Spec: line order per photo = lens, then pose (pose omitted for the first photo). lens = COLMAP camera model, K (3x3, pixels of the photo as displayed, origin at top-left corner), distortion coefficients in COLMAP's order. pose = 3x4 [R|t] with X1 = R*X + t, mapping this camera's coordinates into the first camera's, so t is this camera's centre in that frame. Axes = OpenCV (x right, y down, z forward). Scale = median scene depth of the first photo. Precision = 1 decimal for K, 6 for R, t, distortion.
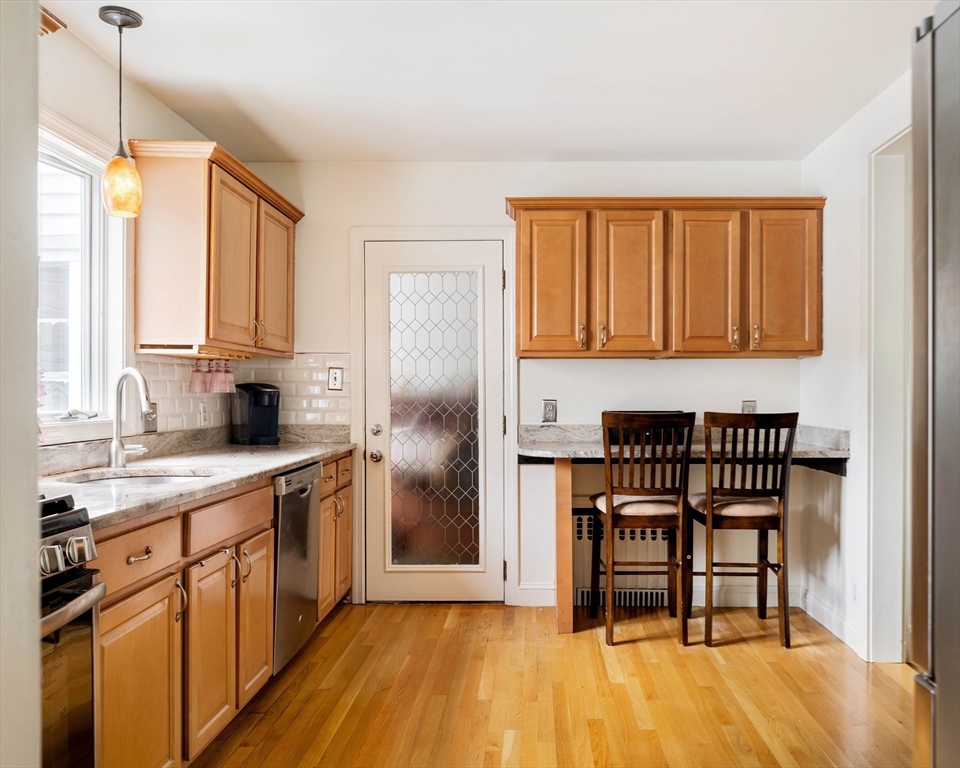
lens RADIAL K [[810.4, 0, 480.6], [0, 810.4, 386.4], [0, 0, 1]] dist [0.006579, 0.006270]
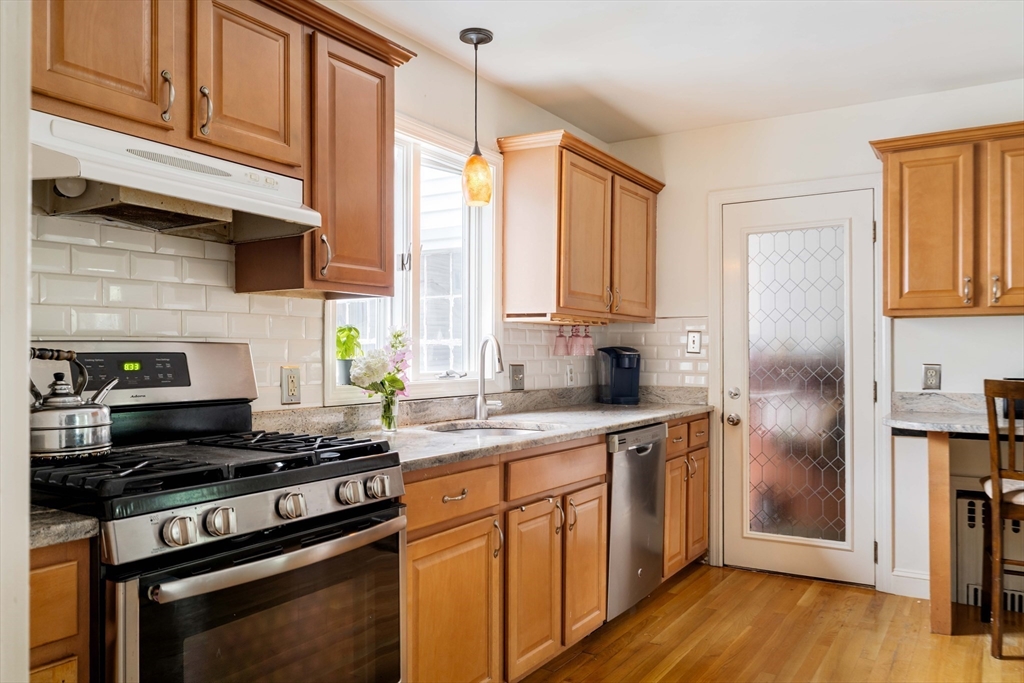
lens RADIAL K [[774.3, 0, 512.3], [0, 774.3, 343.9], [0, 0, 1]] dist [0.013412, 0.003148]
pose [[0.863165, -0.006403, -0.504881, 0.132623], [0.003782, 0.999974, -0.006217, -0.001981], [0.504908, 0.003457, 0.863166, 0.048660]]
